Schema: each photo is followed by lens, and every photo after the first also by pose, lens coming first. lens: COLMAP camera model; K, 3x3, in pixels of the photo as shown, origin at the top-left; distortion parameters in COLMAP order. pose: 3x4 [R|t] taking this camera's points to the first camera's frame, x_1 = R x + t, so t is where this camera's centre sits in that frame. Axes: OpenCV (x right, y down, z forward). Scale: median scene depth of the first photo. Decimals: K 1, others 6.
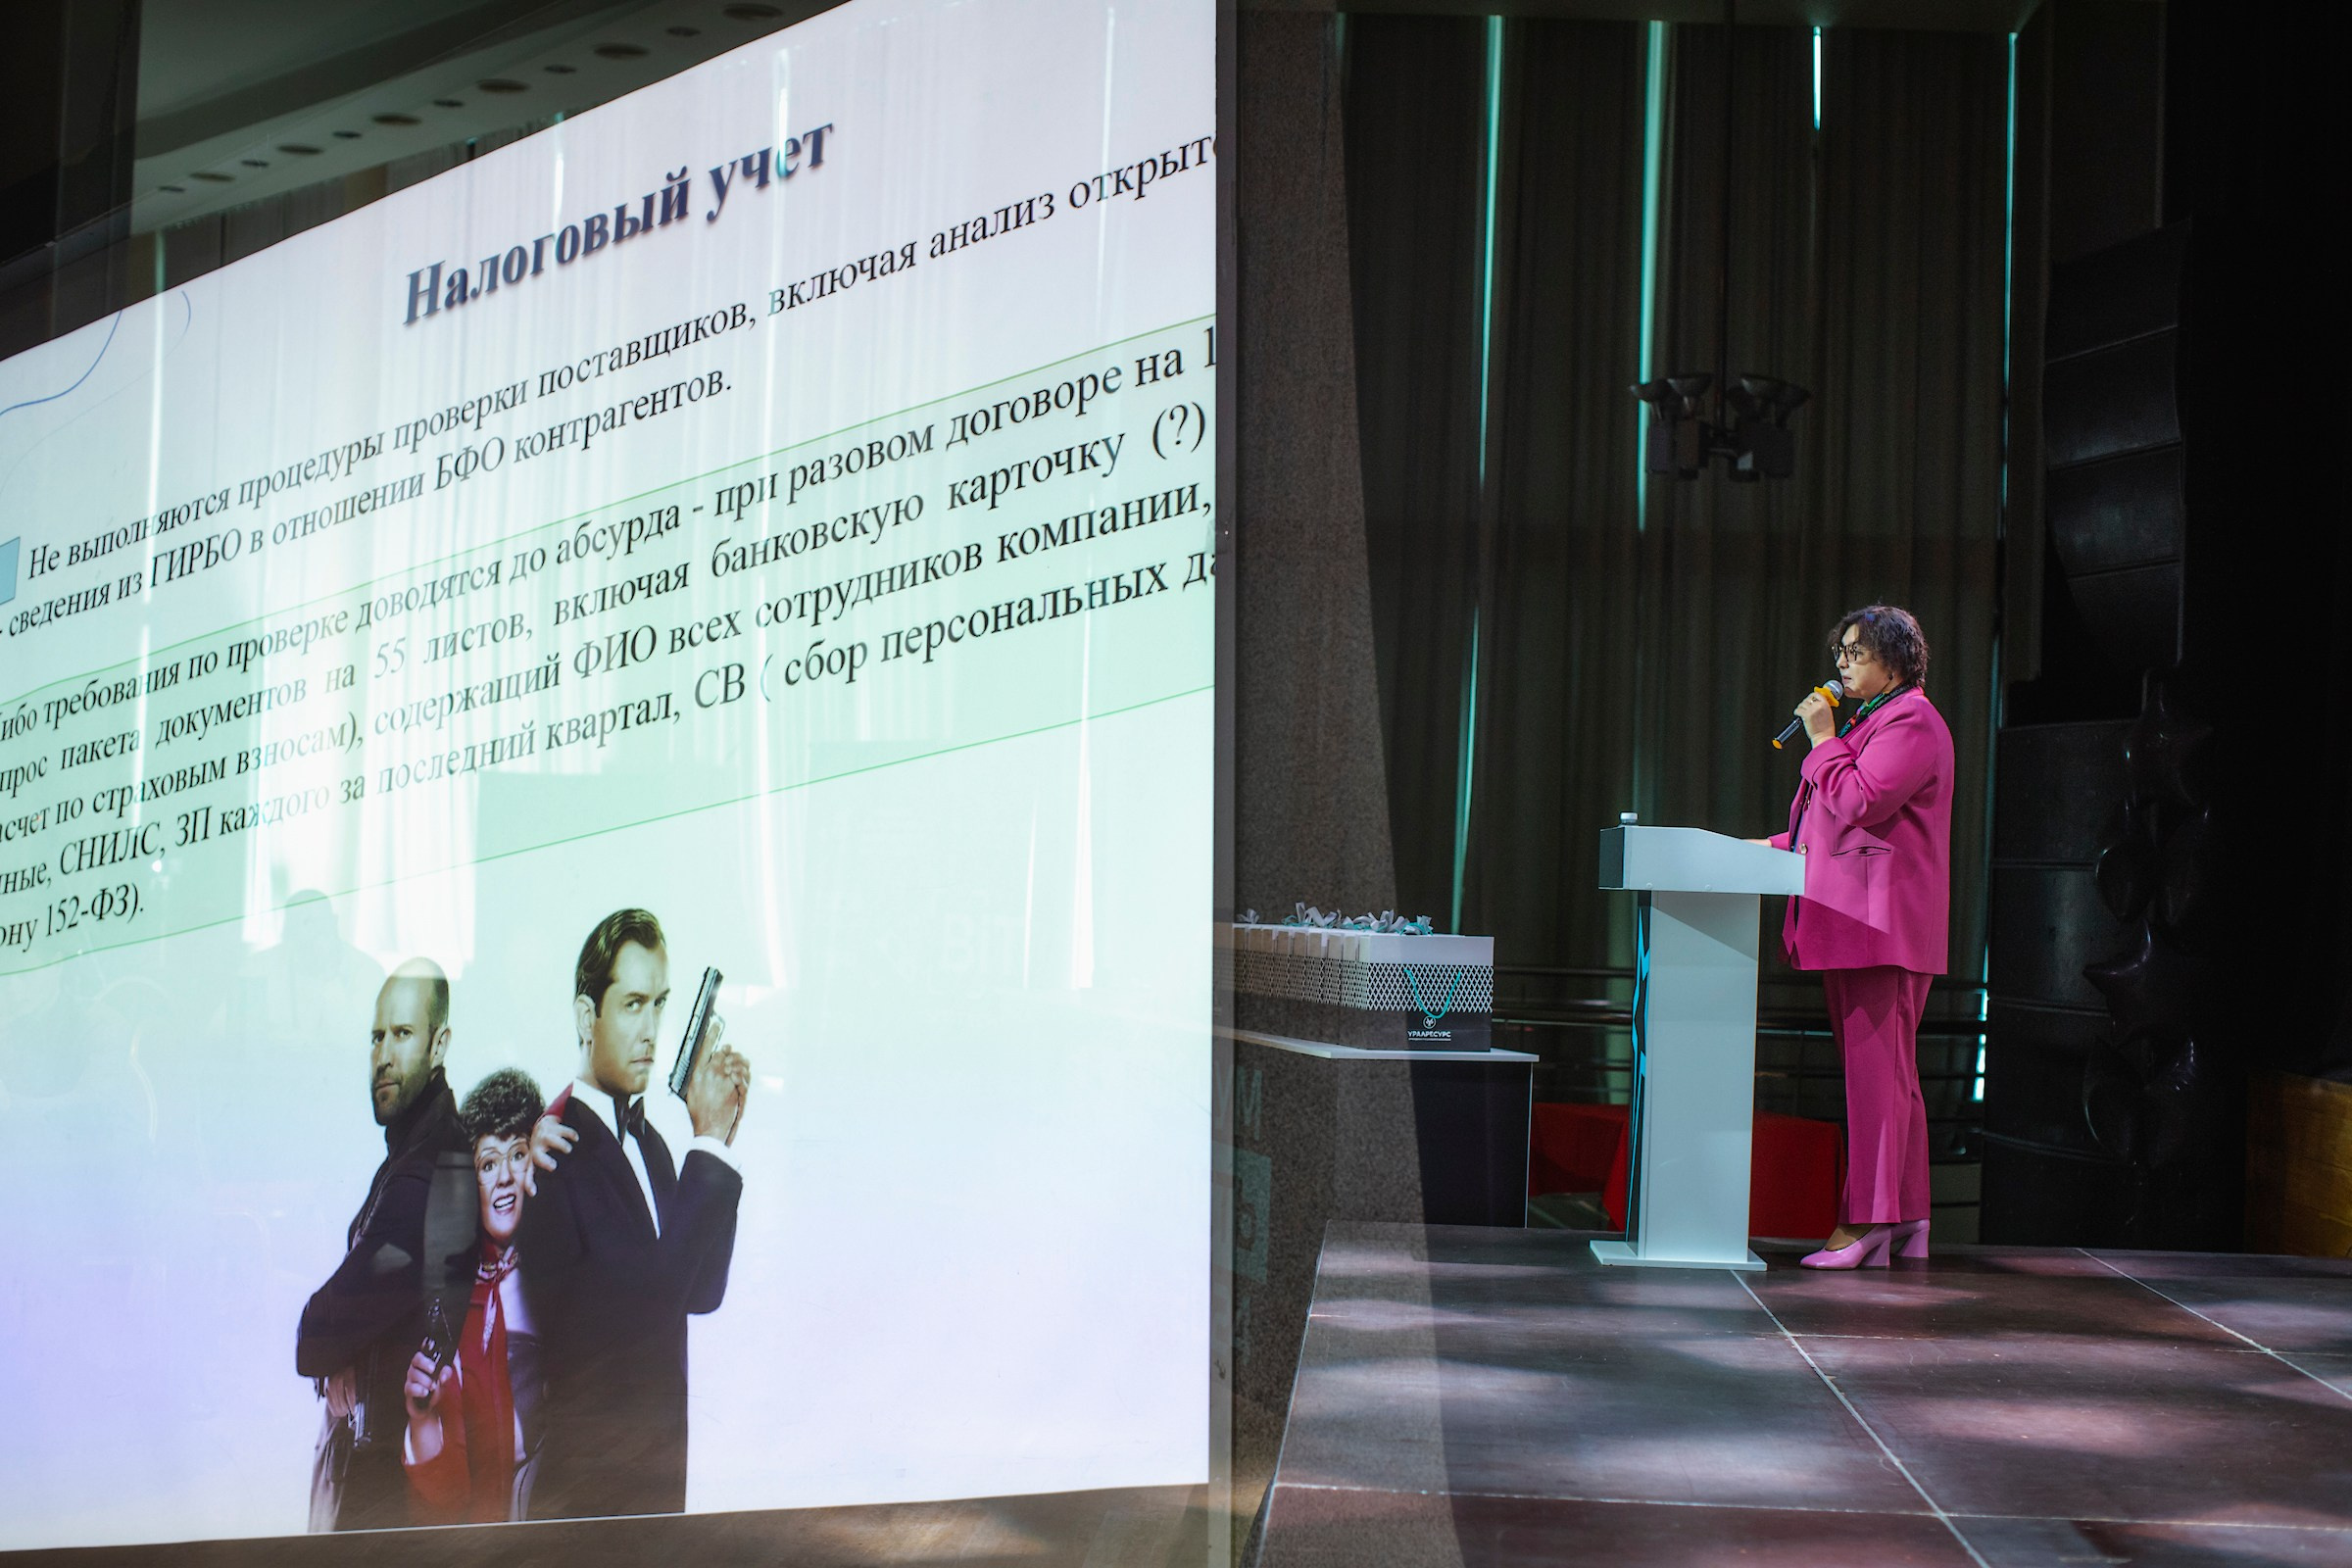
lens RADIAL K [[3410.6, 0, 1176.0], [0, 3410.6, 784.0], [0, 0, 1]] dist [-0.167961, 0.350897]
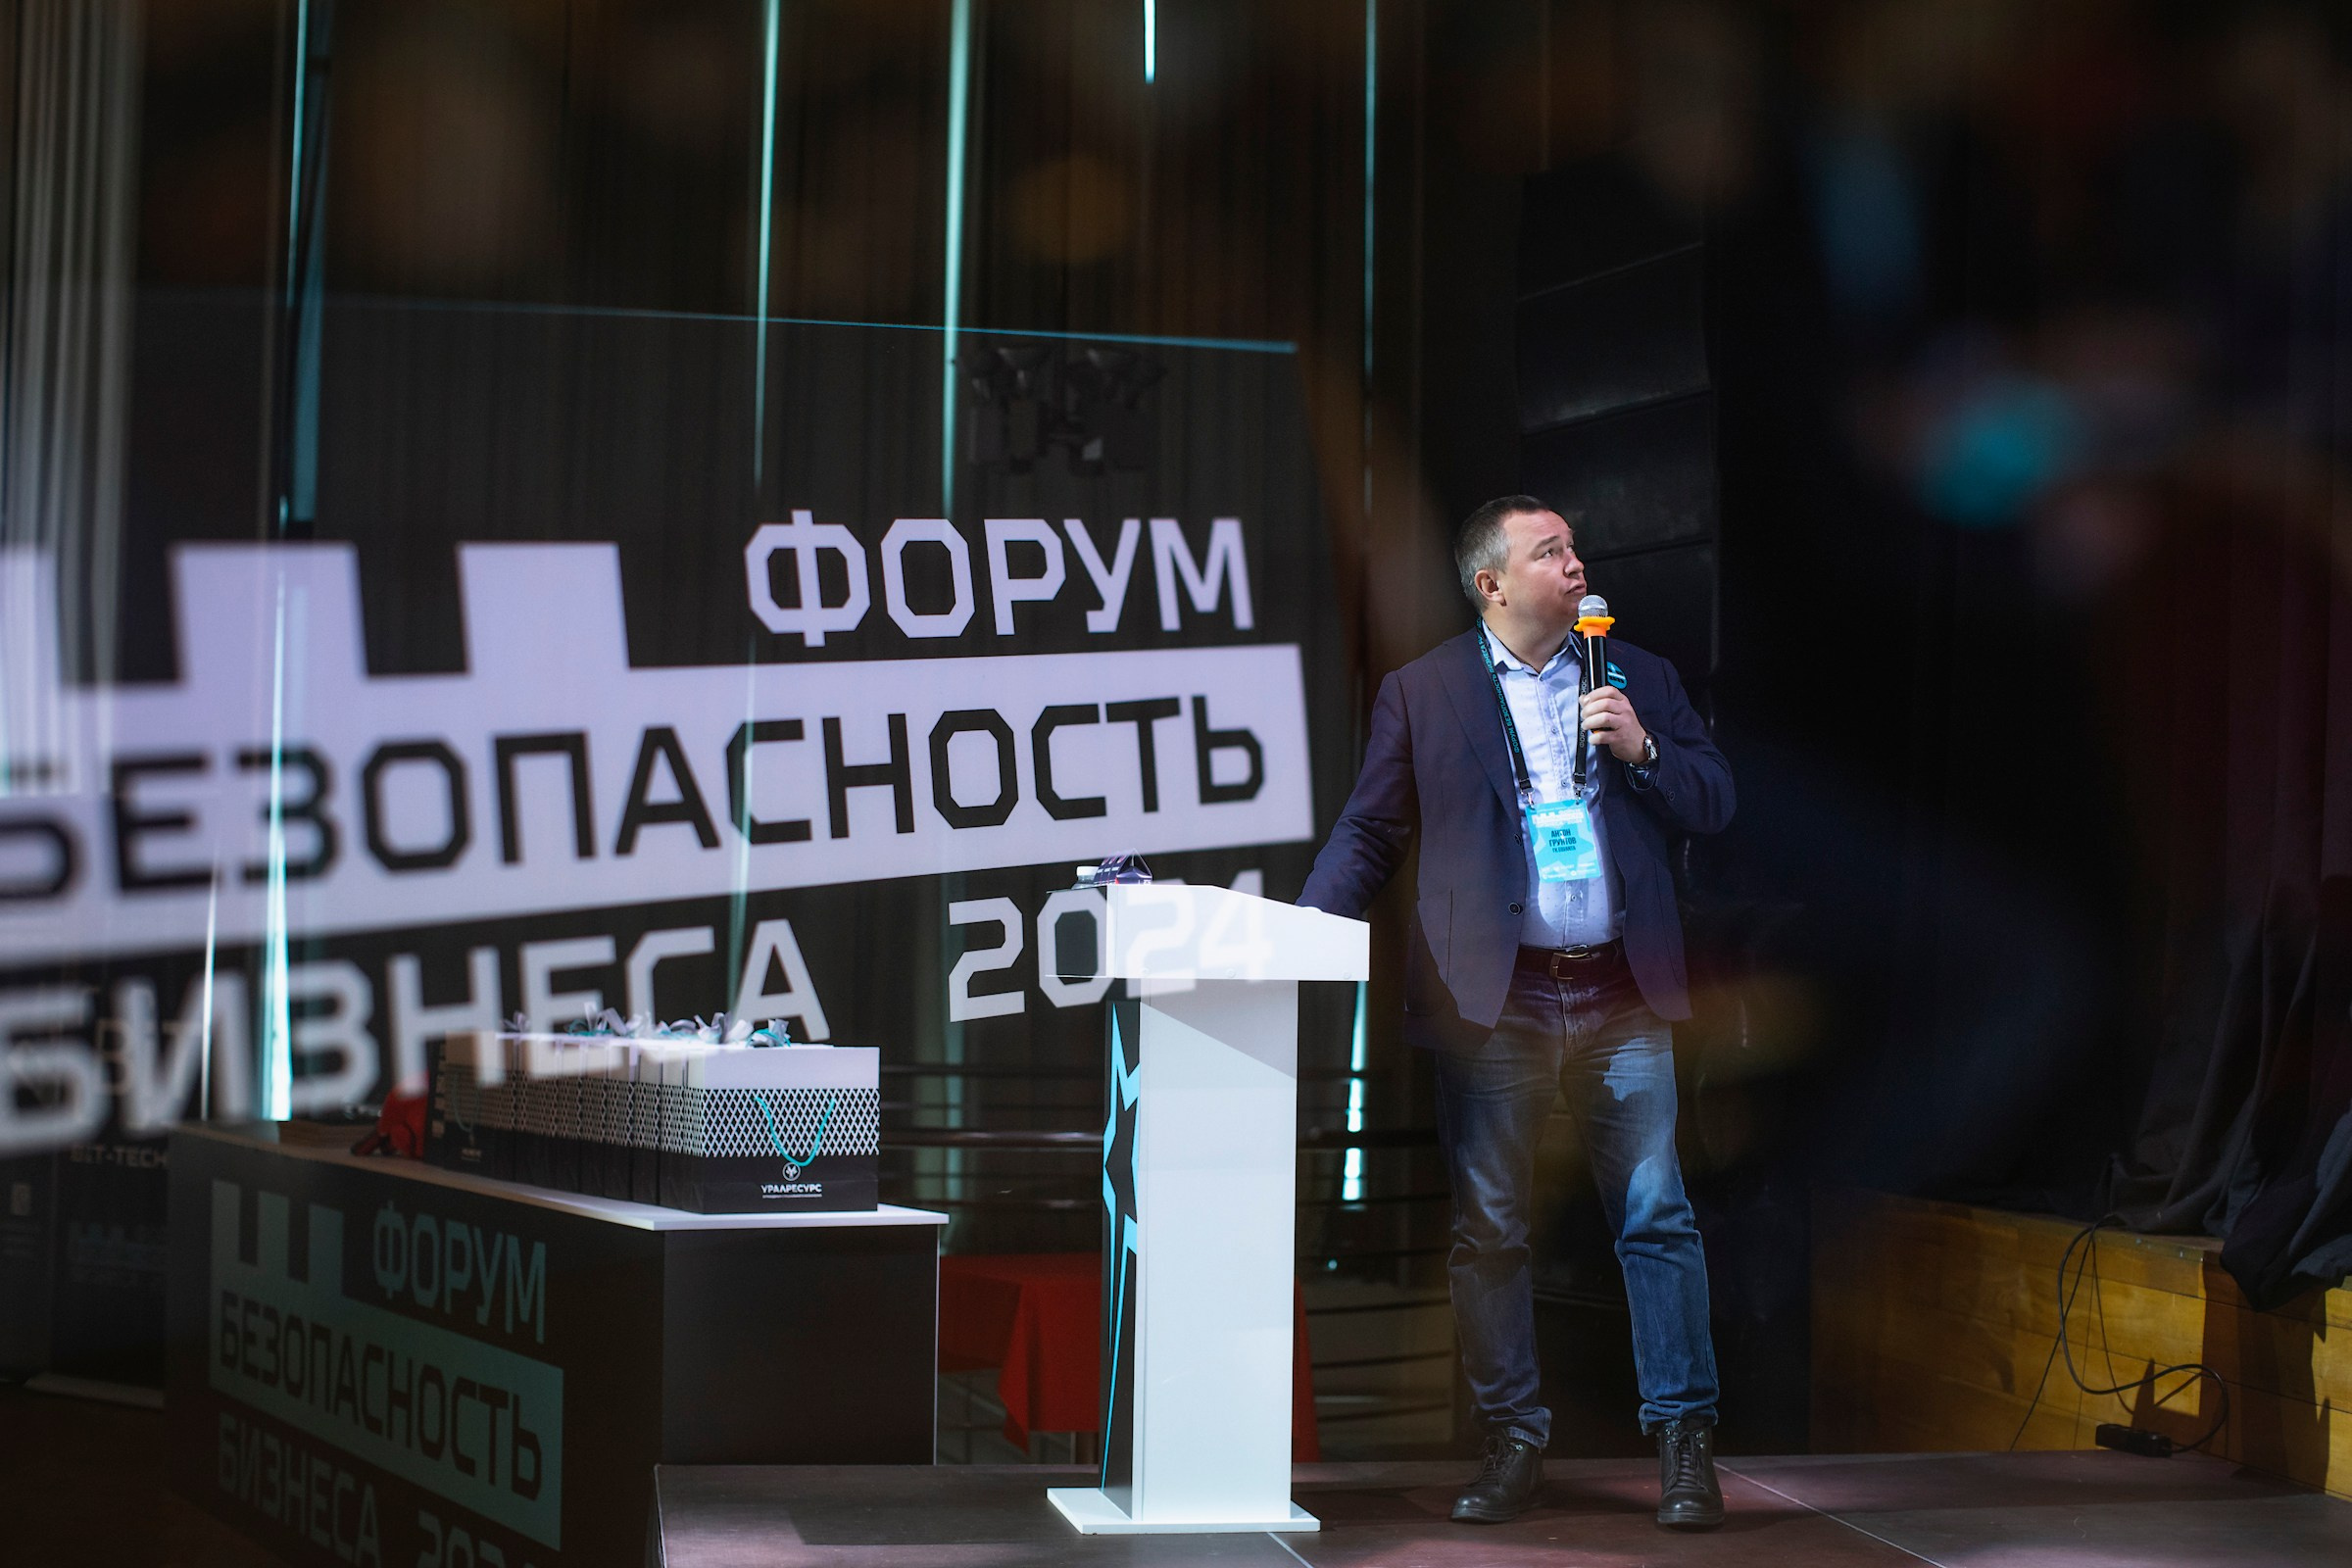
lens RADIAL K [[3556.1, 0, 1208.9], [0, 3556.1, 782.7], [0, 0, 1]] dist [-0.200481, 0.512961]
pose [[0.972761, -0.009278, 0.231625, -0.011720], [0.014163, 0.999711, -0.019436, 0.006719], [-0.231378, 0.022187, 0.972611, 0.331418]]
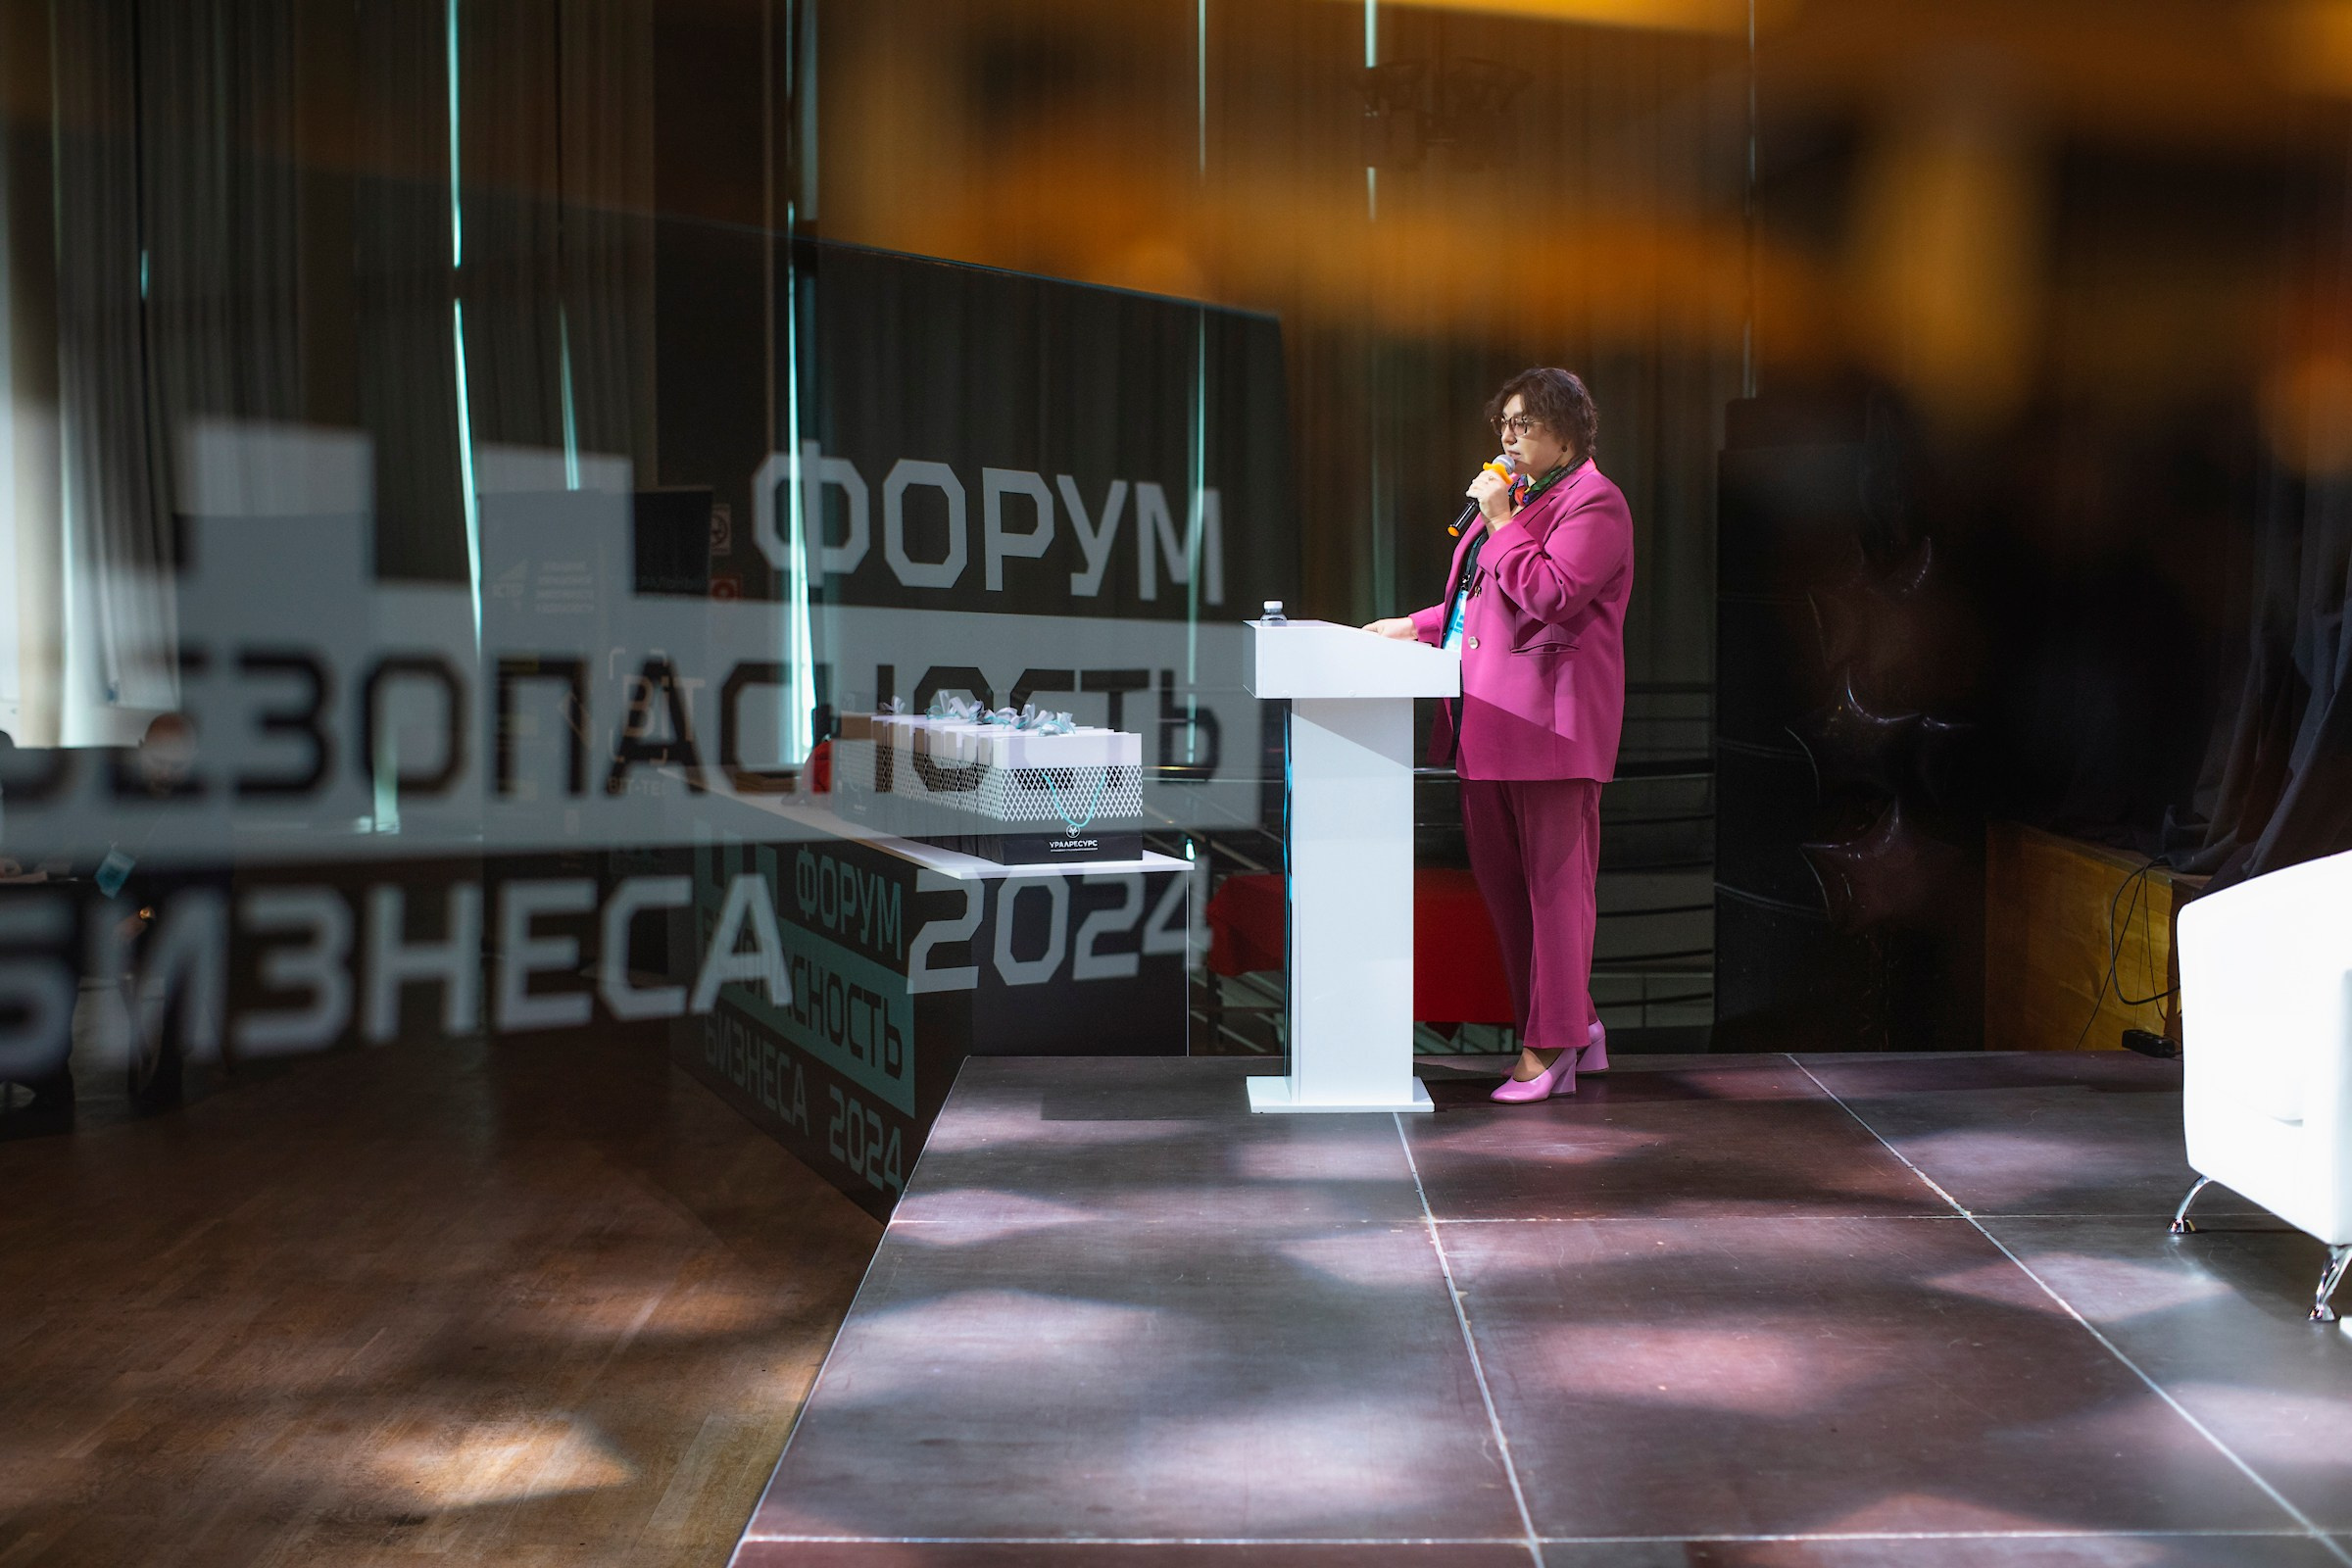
lens RADIAL K [[3410.6, 0, 1176.0], [0, 3410.6, 784.0], [0, 0, 1]] dist [-0.167961, 0.350897]
pose [[0.997675, -0.043997, 0.052055, 0.066917], [0.038612, 0.994211, 0.100271, -0.039510], [-0.056165, -0.098028, 0.993597, 0.118458]]
